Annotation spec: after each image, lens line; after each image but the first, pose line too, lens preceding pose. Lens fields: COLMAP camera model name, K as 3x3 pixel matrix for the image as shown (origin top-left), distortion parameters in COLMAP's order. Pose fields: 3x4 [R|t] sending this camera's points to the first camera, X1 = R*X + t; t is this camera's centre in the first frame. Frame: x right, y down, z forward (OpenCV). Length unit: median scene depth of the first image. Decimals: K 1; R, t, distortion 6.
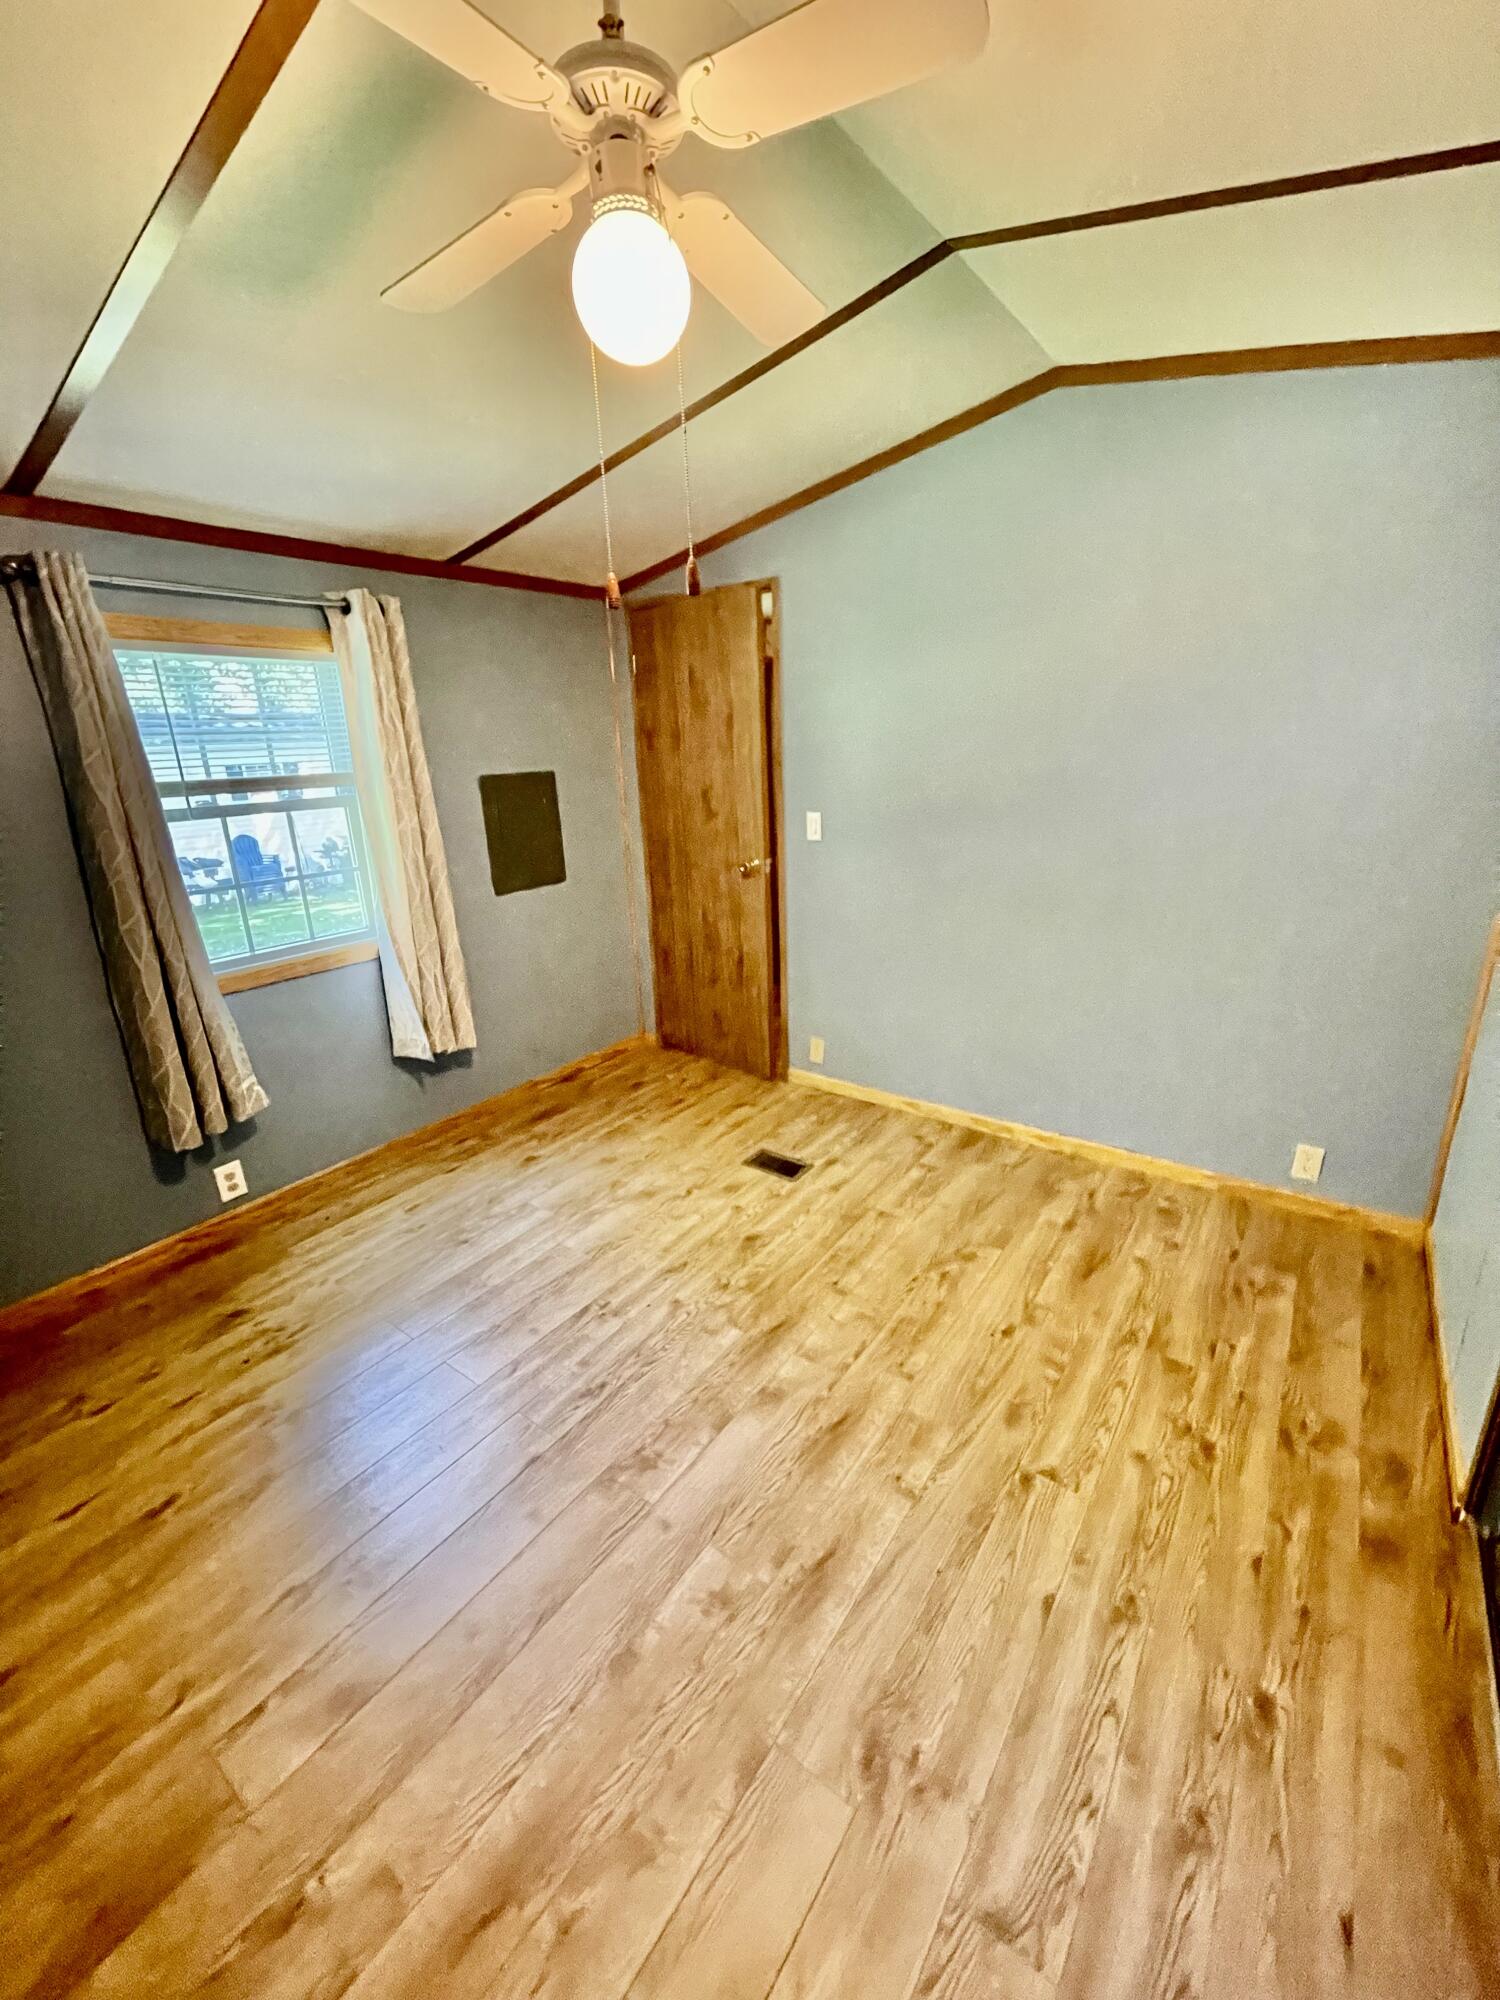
lens RADIAL K [[801.8, 0, 749.2], [0, 801.8, 996.4], [0, 0, 1]] dist [-0.005134, 0.000724]
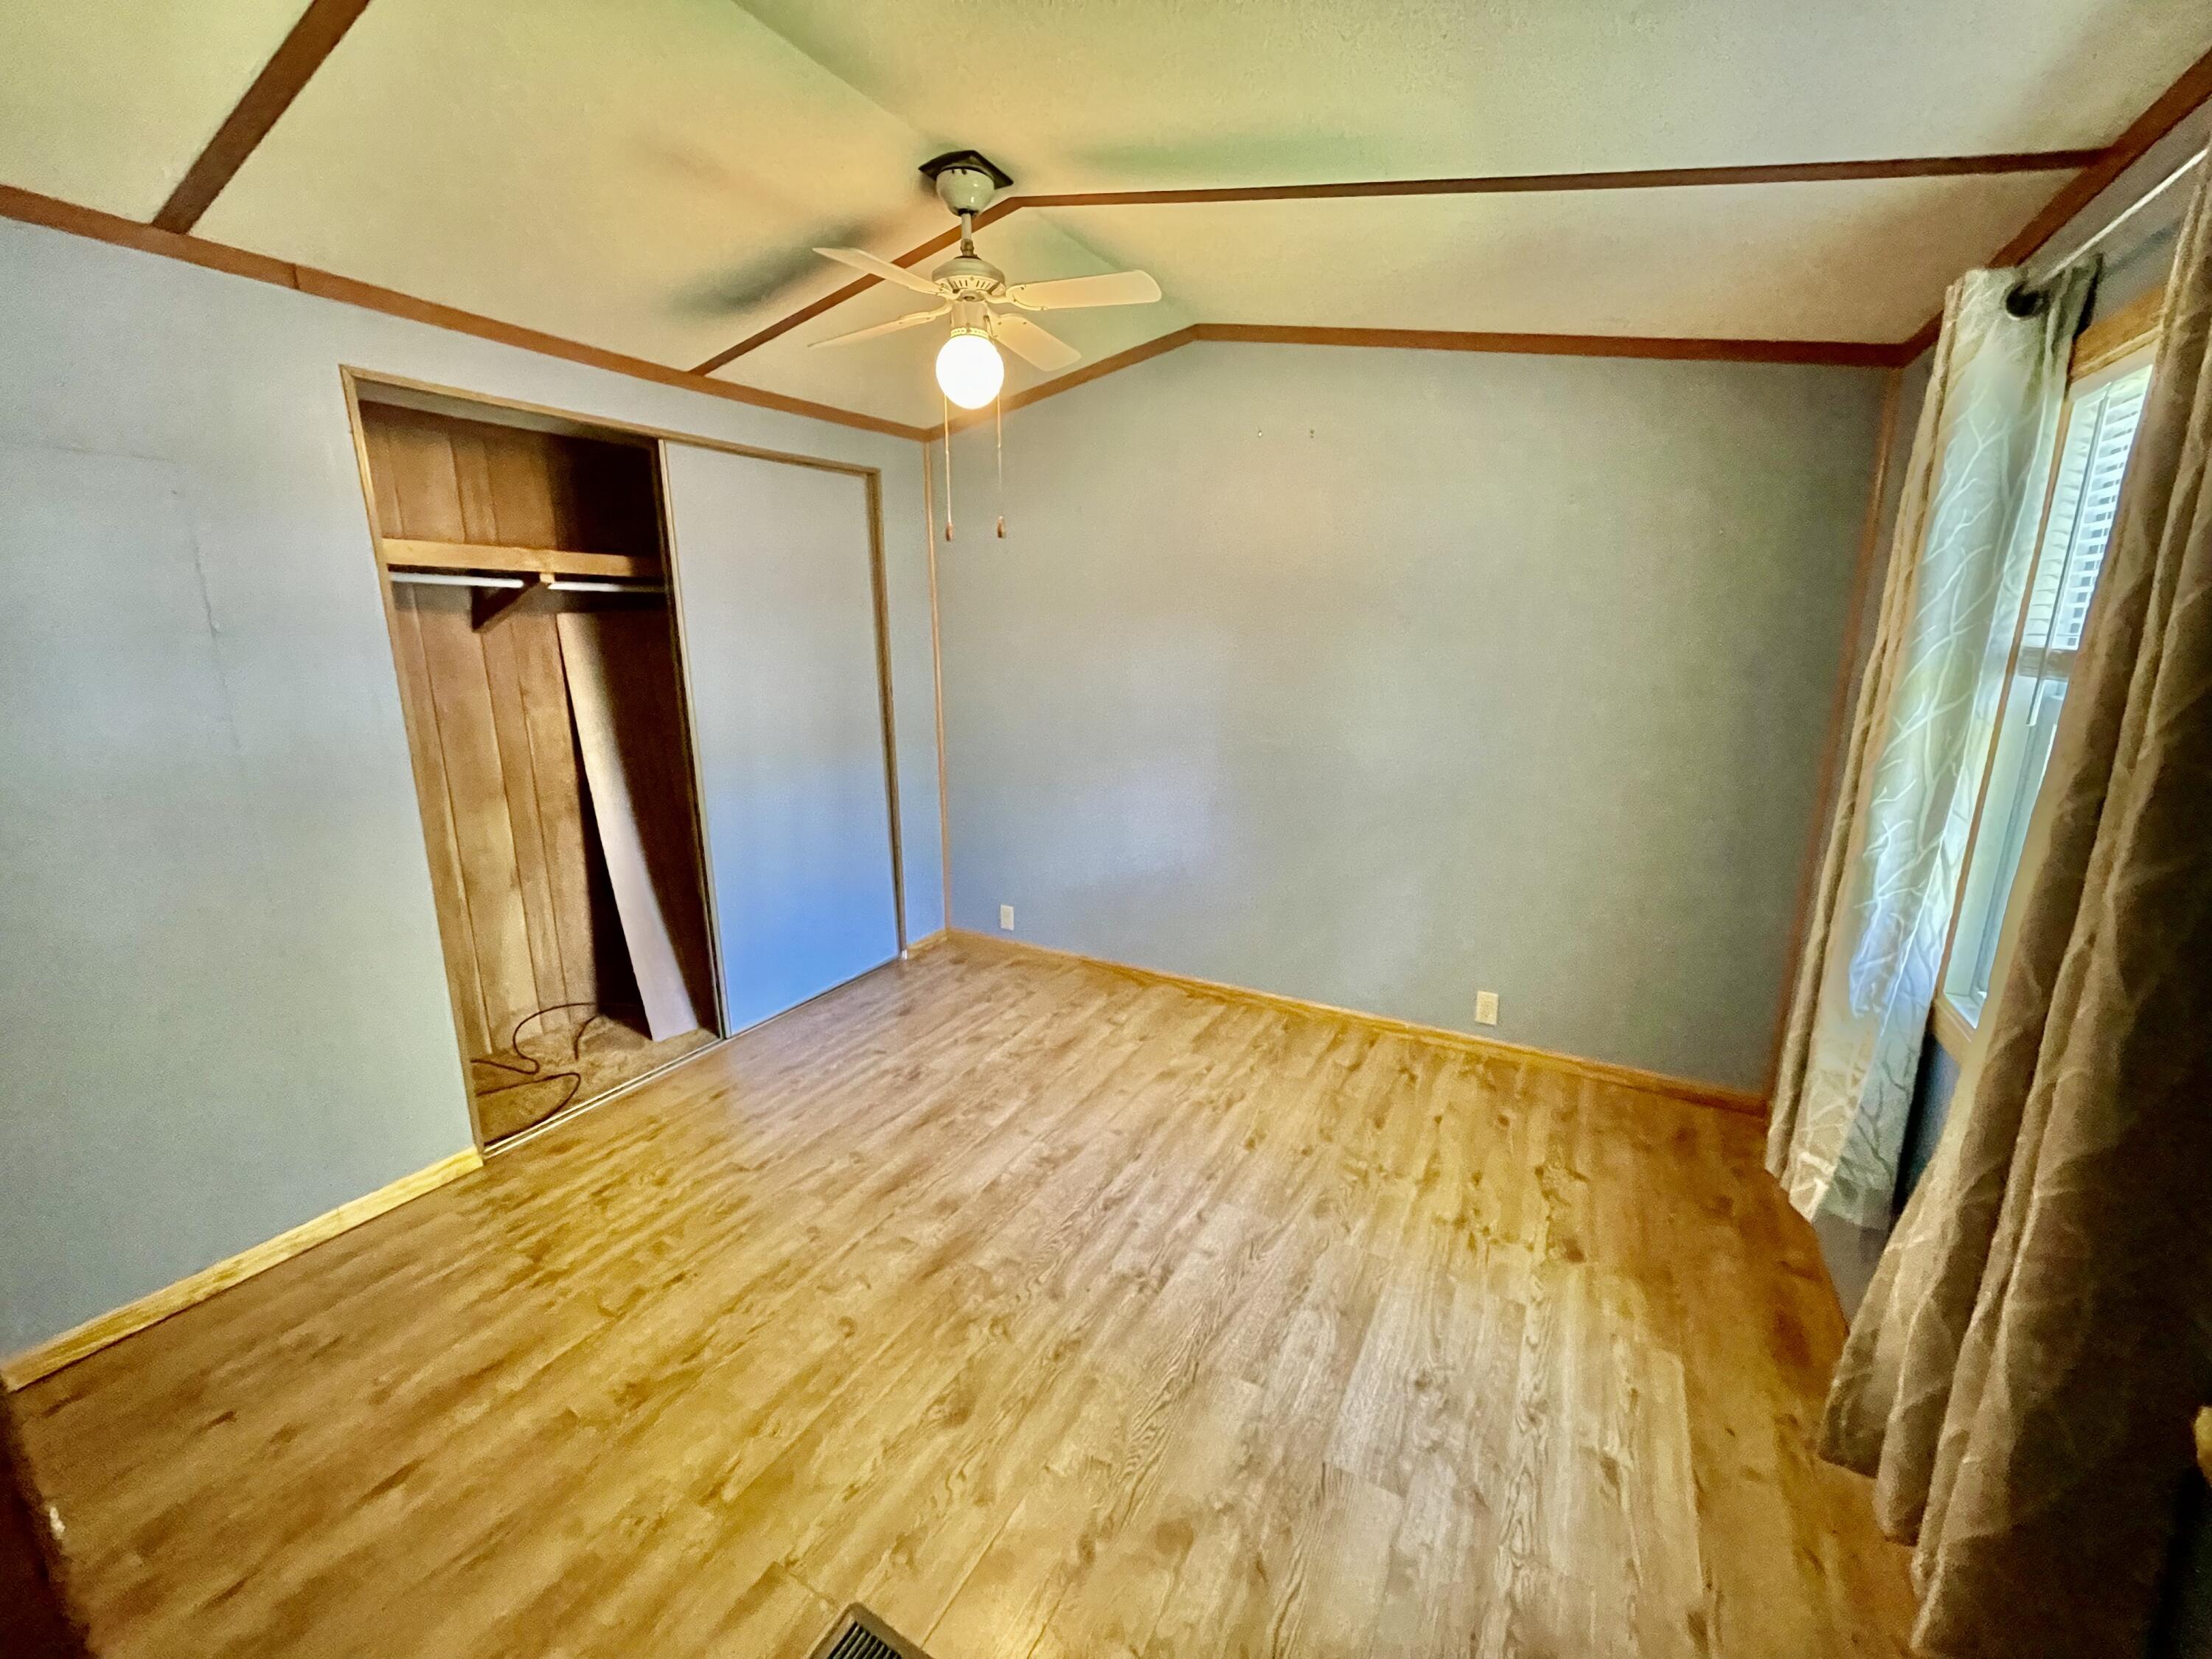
lens RADIAL K [[886.8, 0, 1102.5], [0, 886.8, 826.5], [0, 0, 1]] dist [-0.005134, 0.000724]
pose [[-0.990570, 0.072695, -0.116135, -0.073069], [0.003135, 0.859440, 0.511227, -0.519102], [0.136974, 0.506042, -0.851563, 1.630679]]
